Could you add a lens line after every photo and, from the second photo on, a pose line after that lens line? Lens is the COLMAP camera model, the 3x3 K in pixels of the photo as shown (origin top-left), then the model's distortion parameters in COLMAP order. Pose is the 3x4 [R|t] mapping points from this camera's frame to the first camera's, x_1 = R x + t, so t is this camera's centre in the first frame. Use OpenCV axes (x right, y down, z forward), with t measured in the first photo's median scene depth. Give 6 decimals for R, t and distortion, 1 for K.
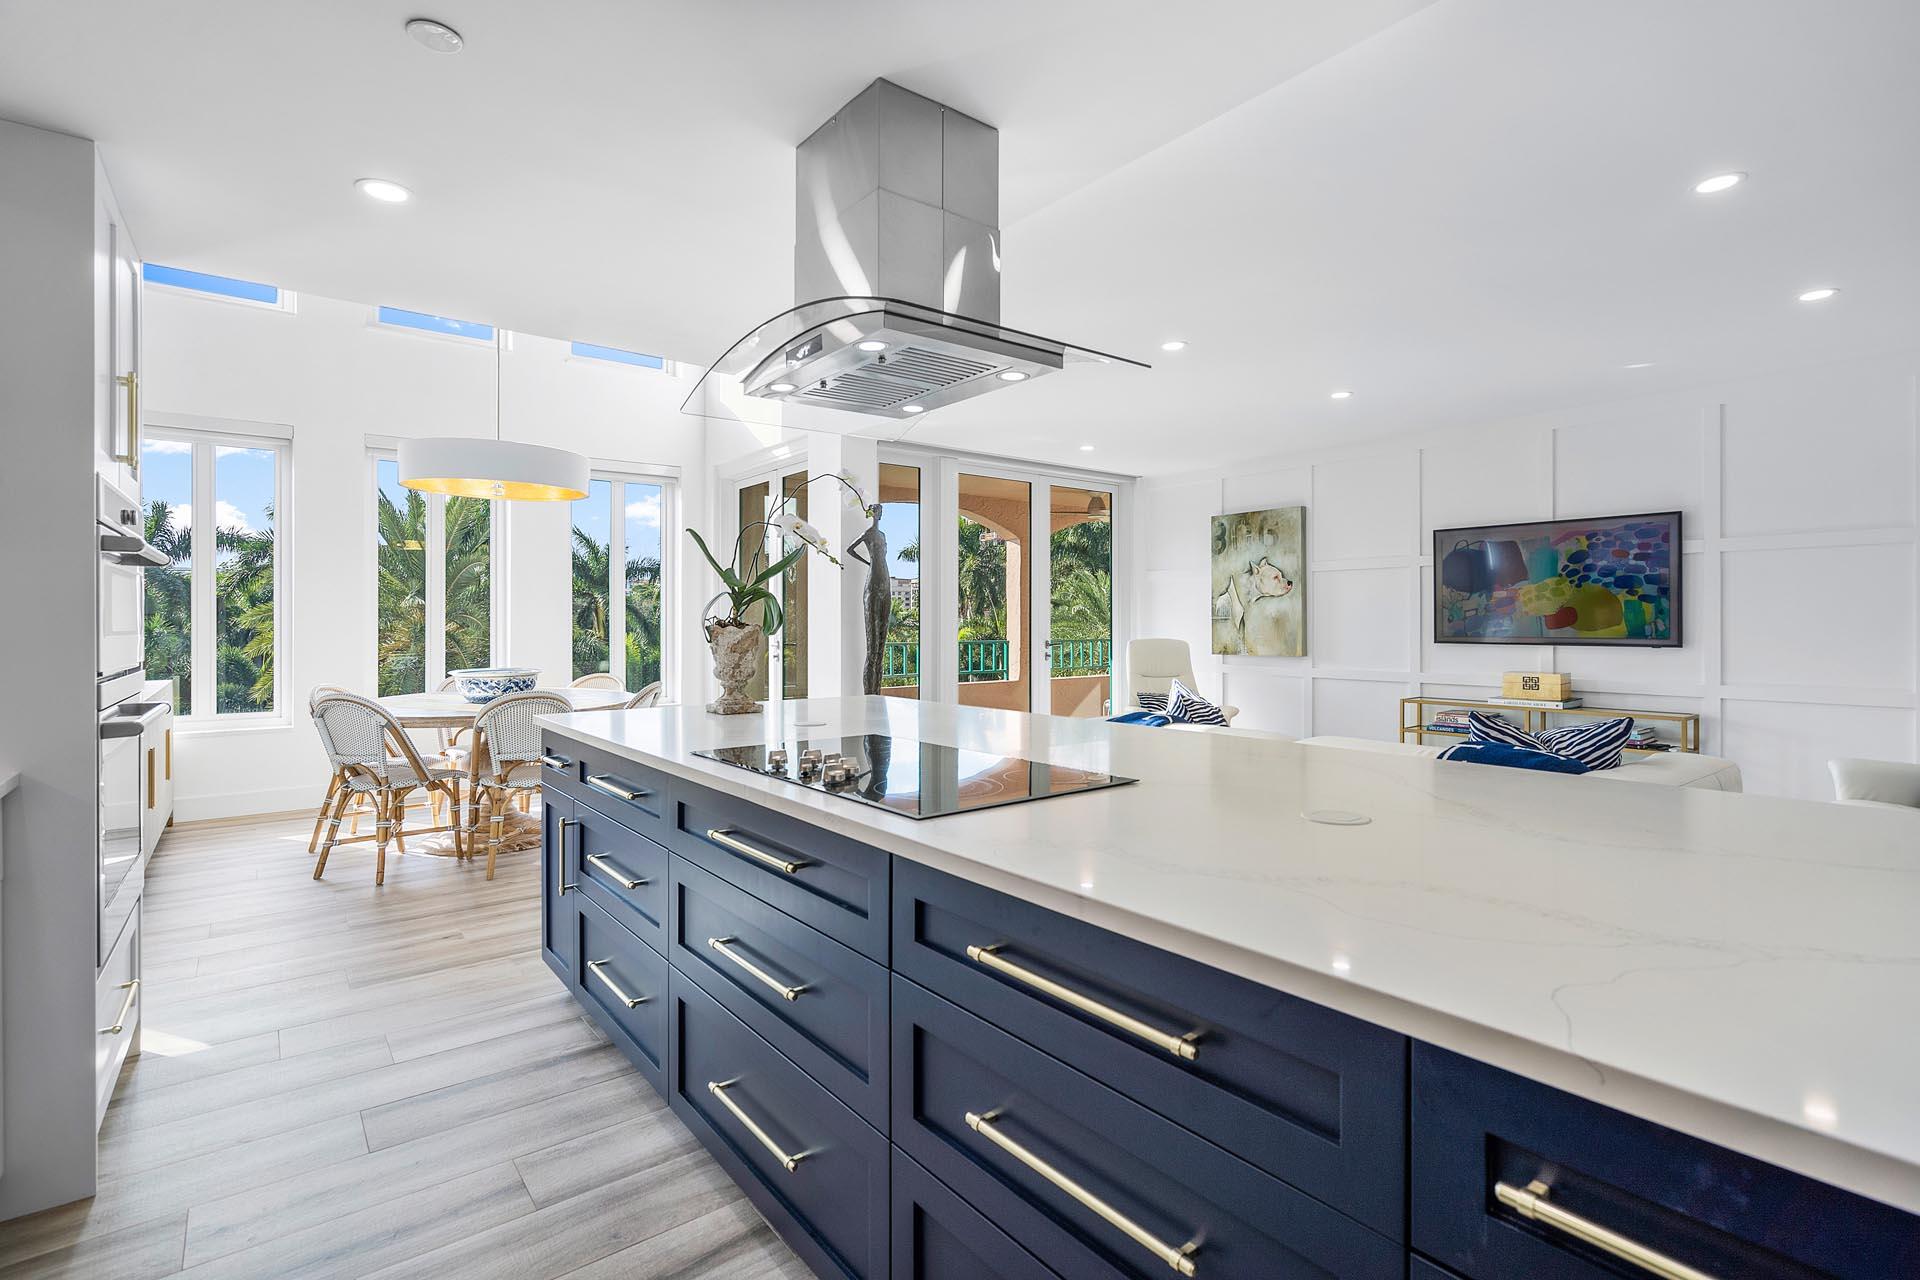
lens RADIAL K [[905.8, 0, 945.3], [0, 905.8, 636.6], [0, 0, 1]] dist [-0.003537, 0.000075]
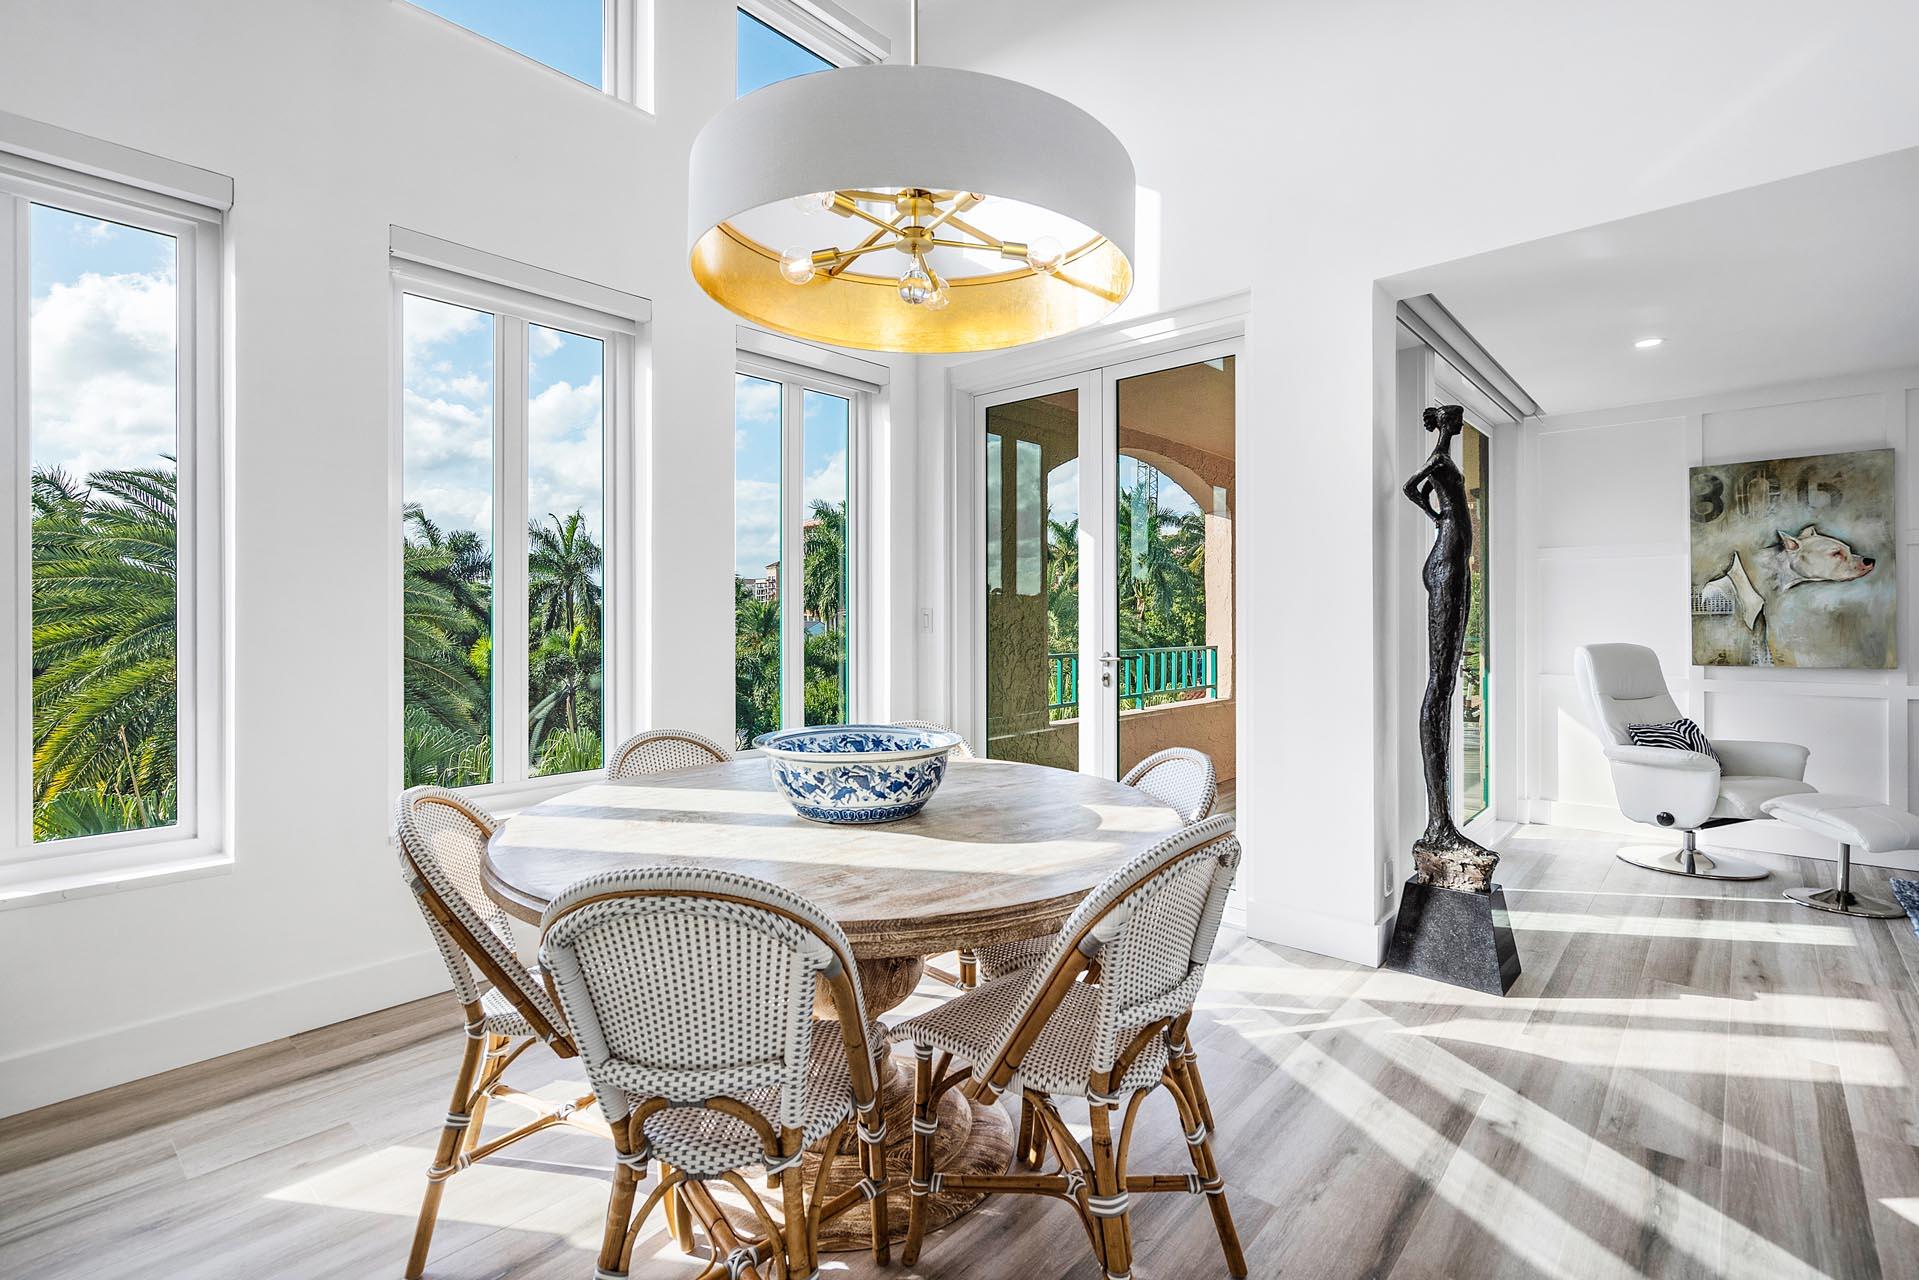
lens RADIAL K [[905.4, 0, 967.9], [0, 905.4, 624.3], [0, 0, 1]] dist [-0.003537, 0.000075]
pose [[0.981985, -0.003623, 0.188923, -0.397655], [0.006231, 0.999893, -0.013214, -0.006677], [-0.188855, 0.014153, 0.981903, 0.439620]]
